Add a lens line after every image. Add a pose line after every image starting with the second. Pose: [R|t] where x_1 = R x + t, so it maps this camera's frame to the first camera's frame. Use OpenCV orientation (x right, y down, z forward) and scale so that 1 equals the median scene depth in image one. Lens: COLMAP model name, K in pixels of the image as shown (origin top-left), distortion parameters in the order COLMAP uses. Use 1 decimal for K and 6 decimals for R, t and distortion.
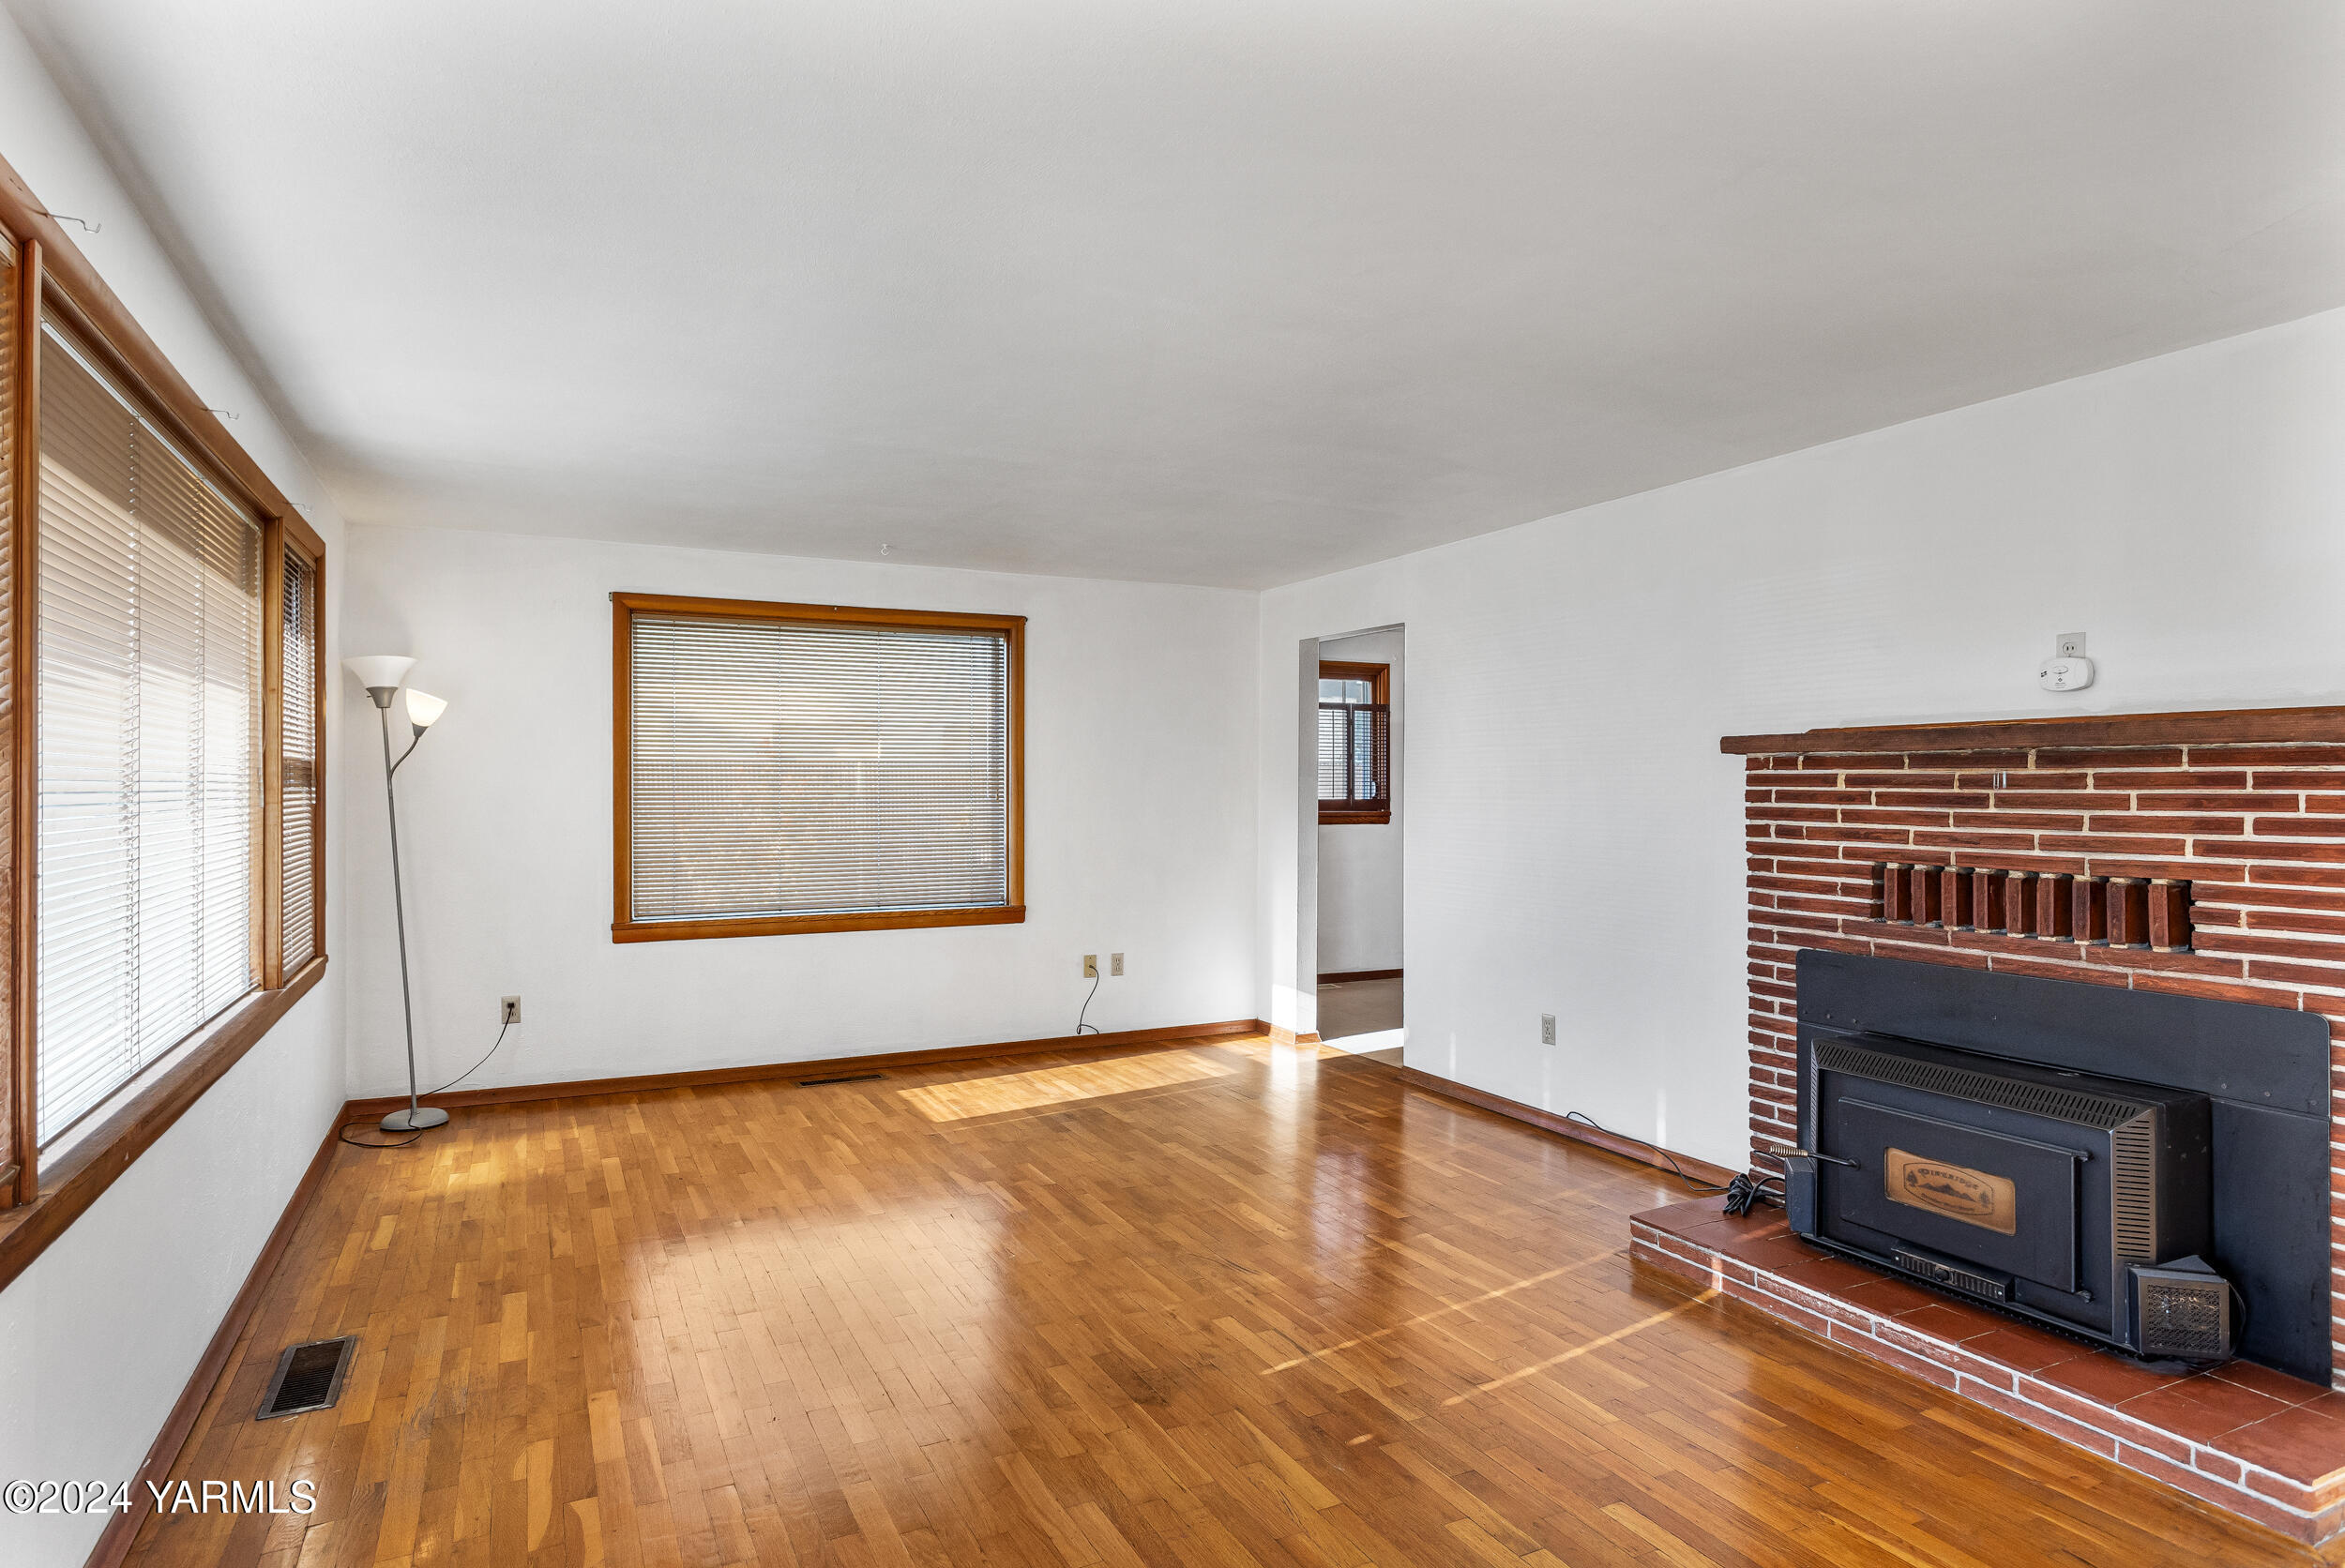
lens RADIAL K [[1274.2, 0, 1172.5], [0, 1274.2, 784.0], [0, 0, 1]] dist [-0.001405, -0.000591]
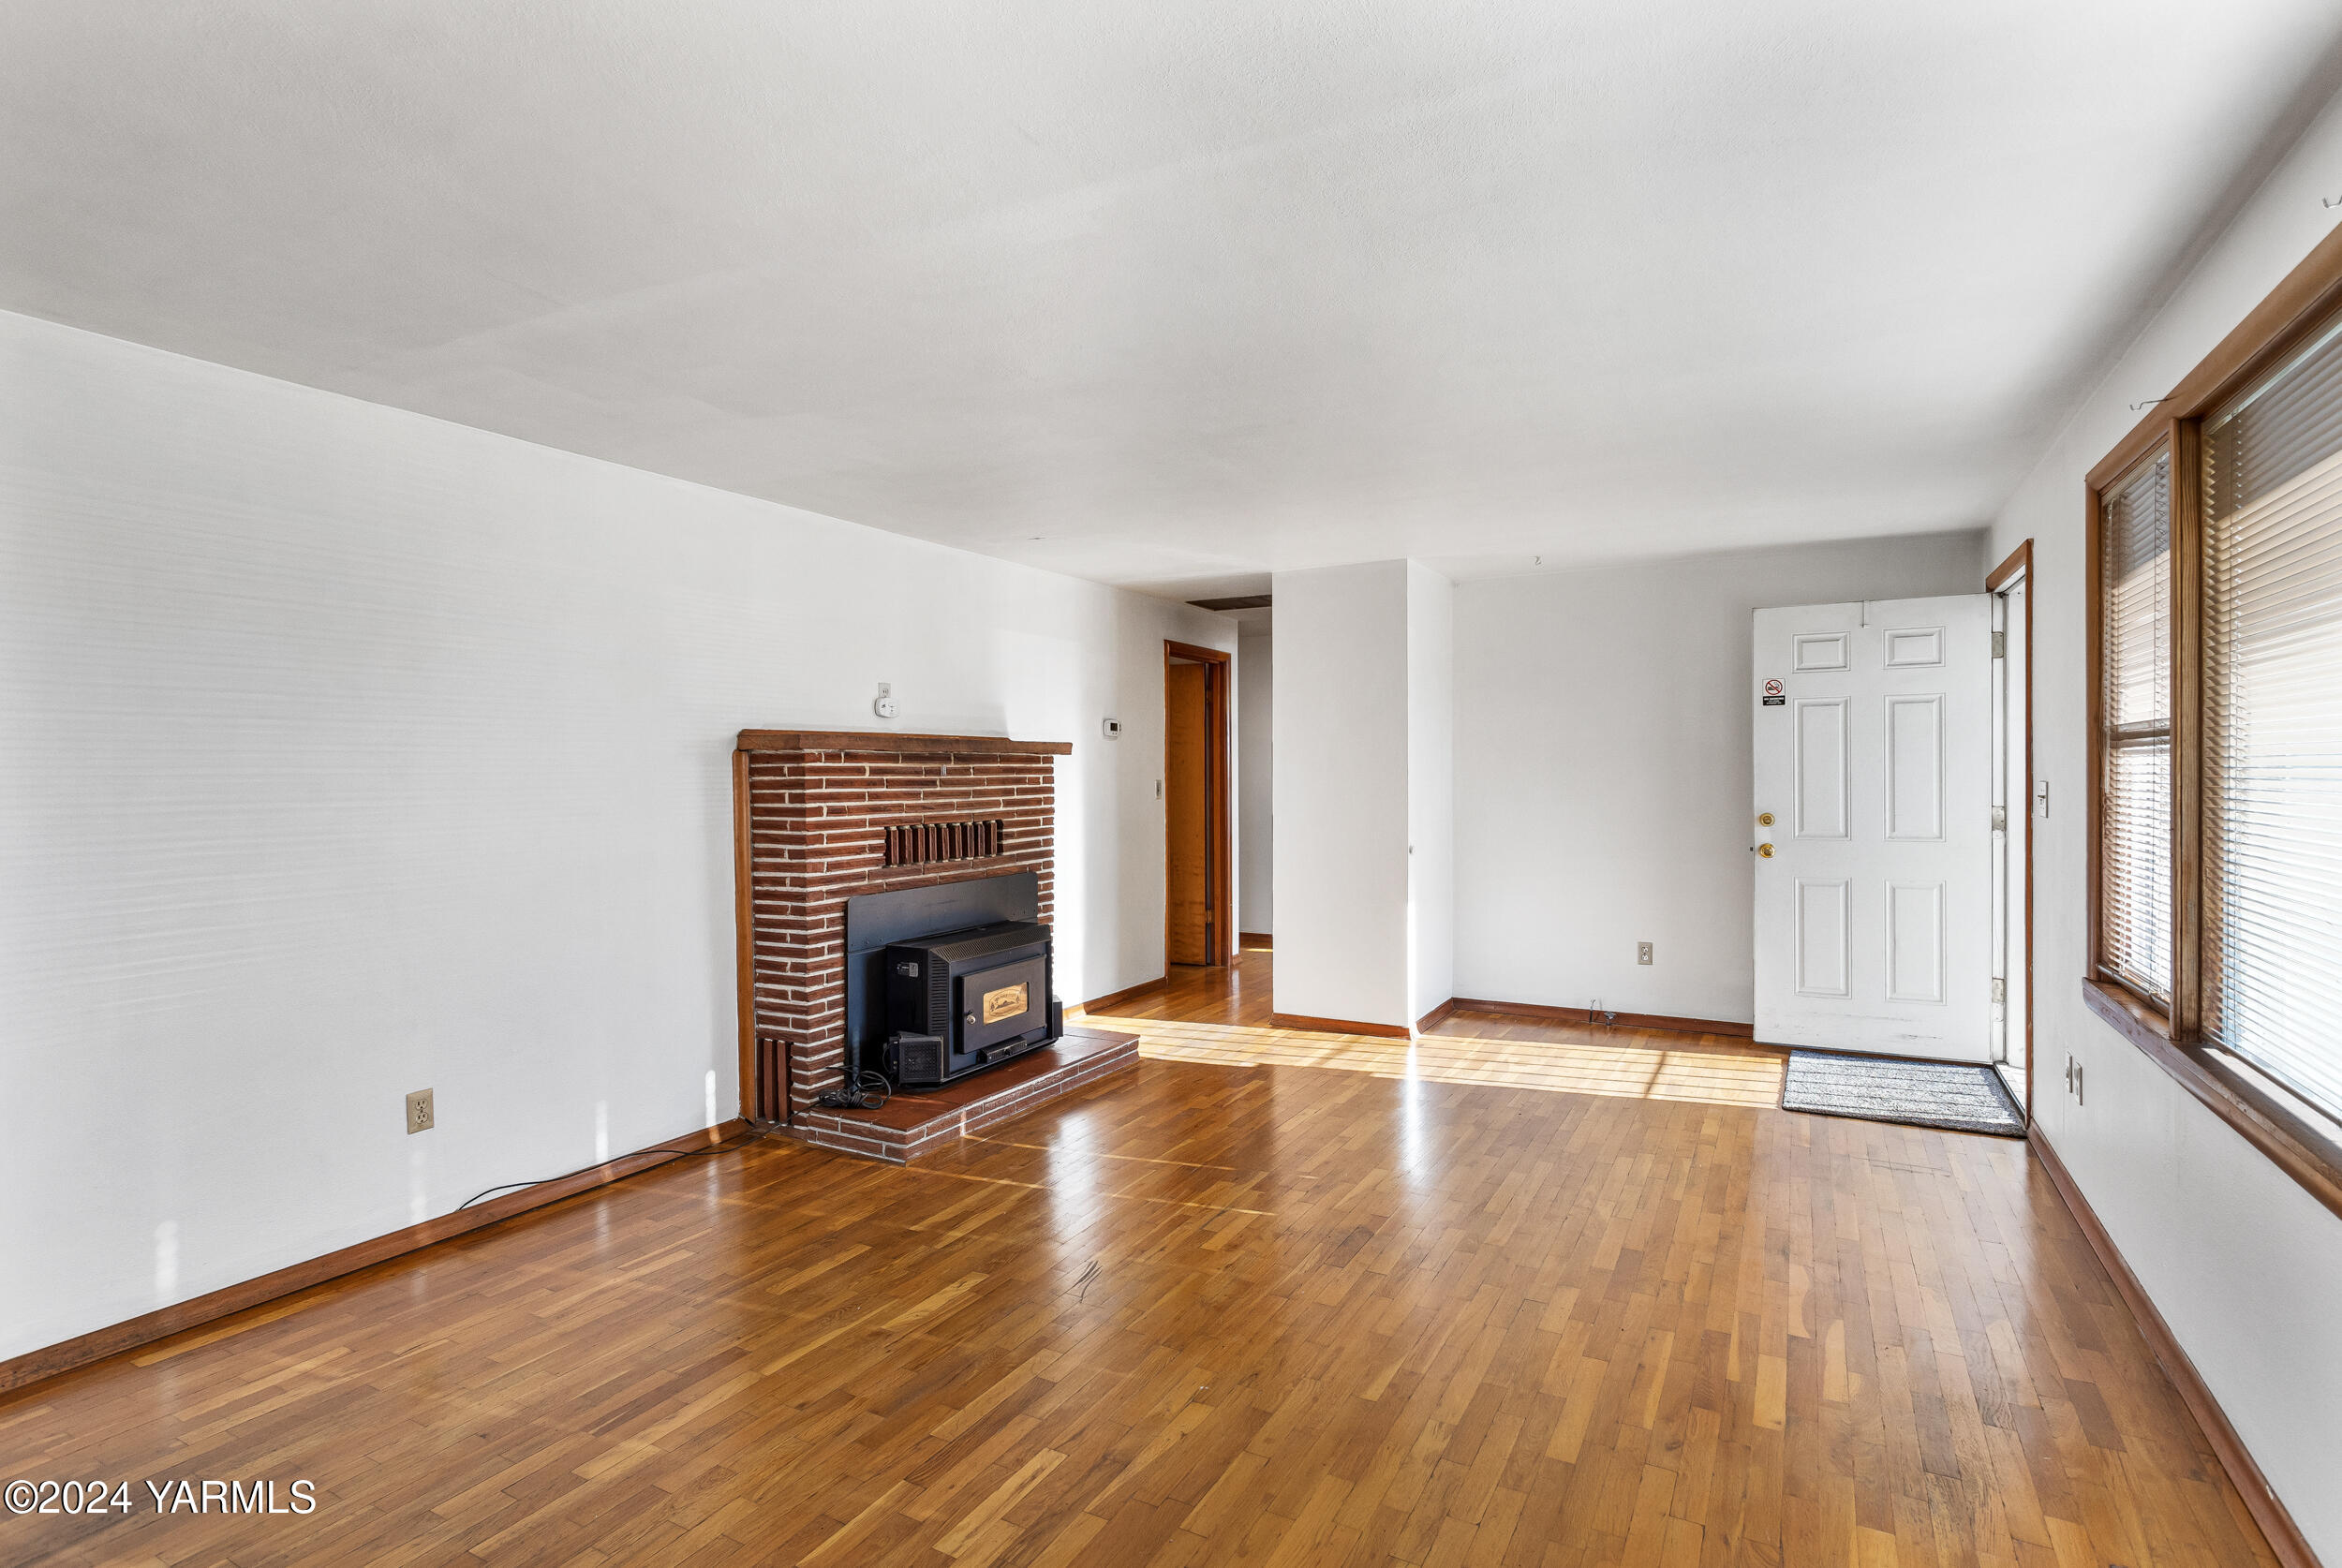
lens RADIAL K [[1151.5, 0, 1171.0], [0, 1151.5, 784.0], [0, 0, 1]] dist [-0.001465, -0.000310]
pose [[-0.561579, -0.007551, 0.827389, -0.720060], [0.005462, 0.999903, 0.012833, -0.002971], [-0.827405, 0.011726, -0.561483, 1.471146]]
